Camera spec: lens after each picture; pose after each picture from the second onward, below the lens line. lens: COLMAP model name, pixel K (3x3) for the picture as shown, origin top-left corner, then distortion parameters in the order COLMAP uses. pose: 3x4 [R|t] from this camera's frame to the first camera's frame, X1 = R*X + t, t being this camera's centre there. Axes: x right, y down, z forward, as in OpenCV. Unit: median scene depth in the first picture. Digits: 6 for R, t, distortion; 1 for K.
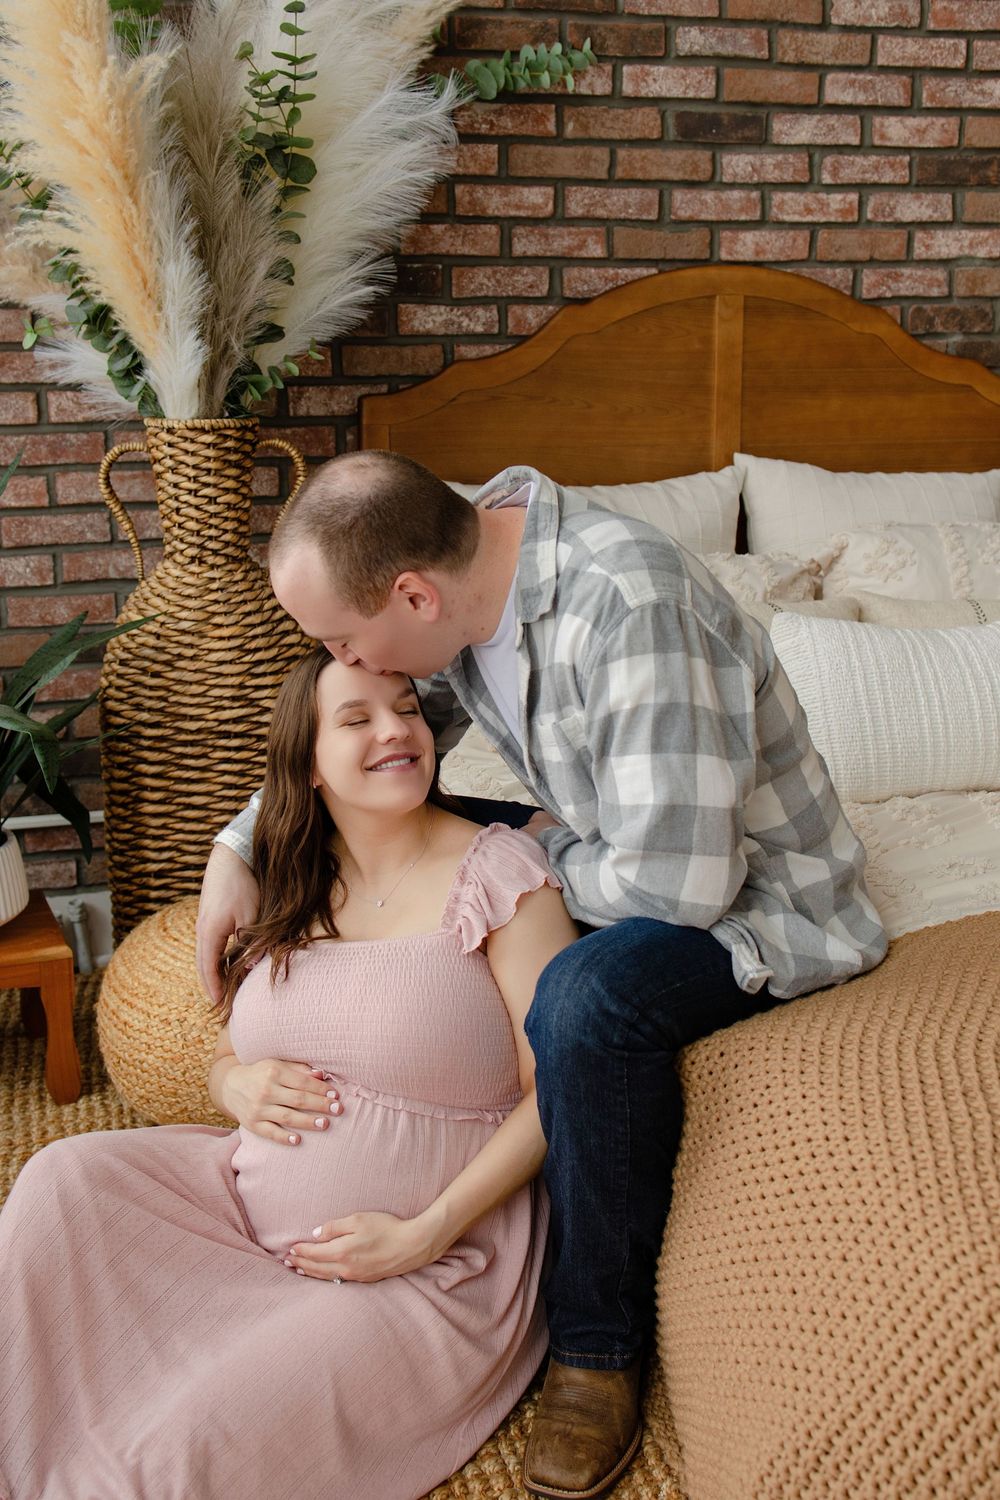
lens RADIAL K [[1650.9, 0, 502.5], [0, 1650.9, 702.0], [0, 0, 1]] dist [0.010914, -0.009395]
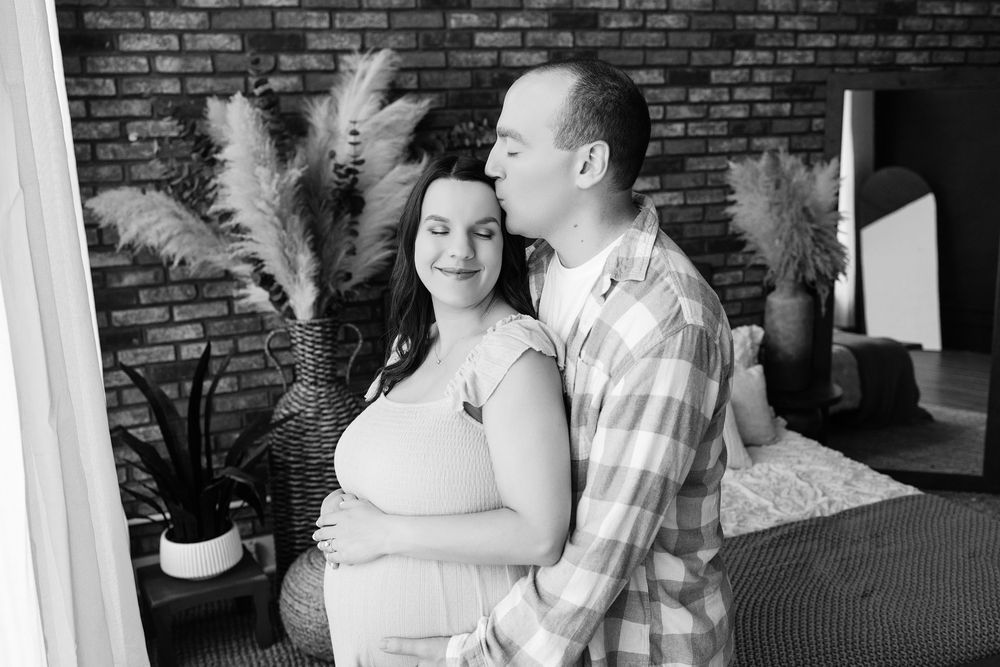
lens RADIAL K [[994.0, 0, 500.0], [0, 994.0, 333.5], [0, 0, 1]] dist [0.006329, 0.024472]
pose [[0.995823, -0.041671, 0.081236, -0.048226], [0.042076, 0.999109, -0.003285, -0.135185], [-0.081027, 0.006689, 0.996689, -0.284783]]
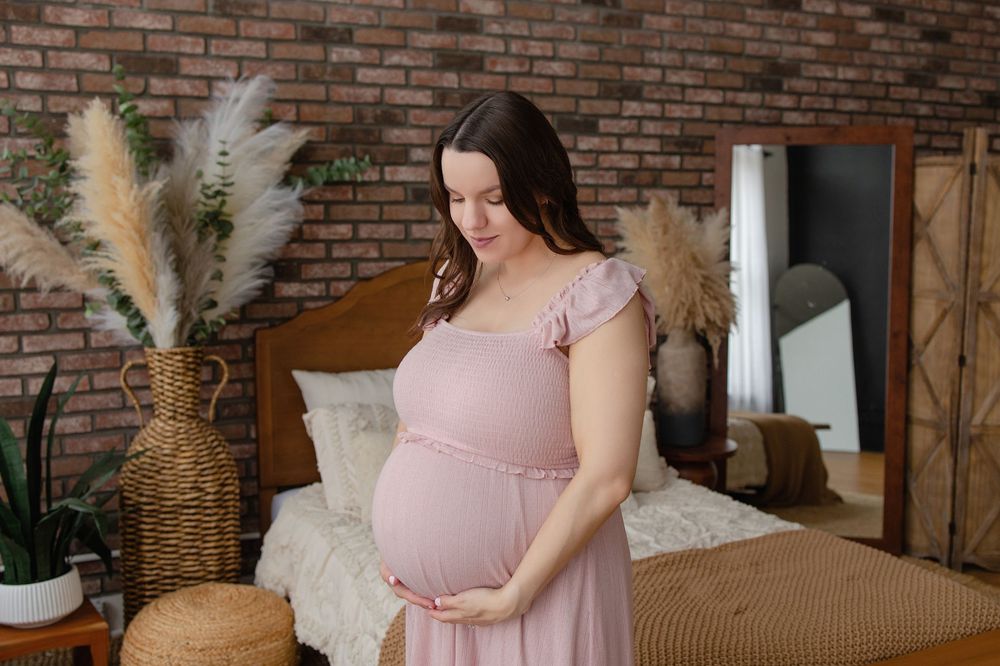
lens RADIAL K [[1048.2, 0, 500.0], [0, 1048.2, 333.0], [0, 0, 1]] dist [0.012257, 0.023173]
pose [[0.987389, -0.019330, 0.157130, 0.006112], [0.038734, 0.991849, -0.121385, -0.019430], [-0.153503, 0.125940, 0.980090, -0.299029]]
